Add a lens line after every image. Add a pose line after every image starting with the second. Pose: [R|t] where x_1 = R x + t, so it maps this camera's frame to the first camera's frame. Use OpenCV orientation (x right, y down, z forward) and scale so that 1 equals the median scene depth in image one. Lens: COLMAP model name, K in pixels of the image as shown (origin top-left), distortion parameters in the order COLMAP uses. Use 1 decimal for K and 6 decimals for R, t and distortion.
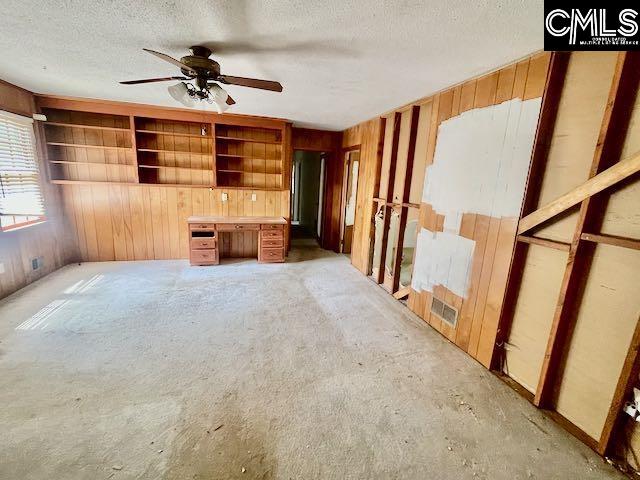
lens RADIAL K [[292.3, 0, 319.8], [0, 292.3, 240.5], [0, 0, 1]] dist [0.001835, -0.000549]
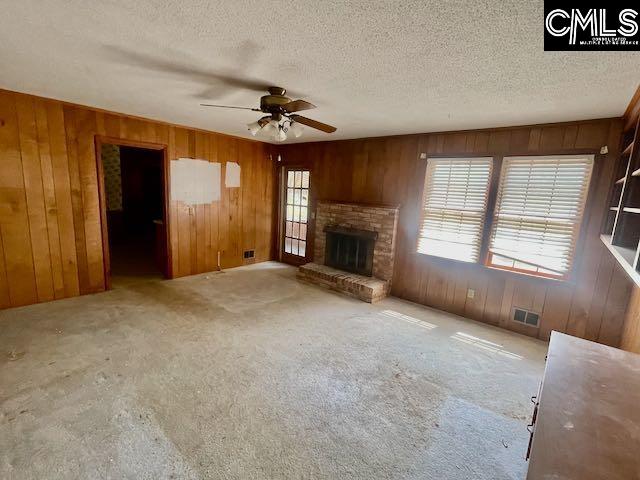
lens RADIAL K [[292.3, 0, 318.6], [0, 292.3, 241.5], [0, 0, 1]] dist [0.001835, -0.000549]
pose [[-0.831728, 0.005289, -0.555158, 0.066492], [-0.201783, 0.928690, 0.311156, -0.346192], [0.517216, 0.370819, -0.771350, 1.539589]]
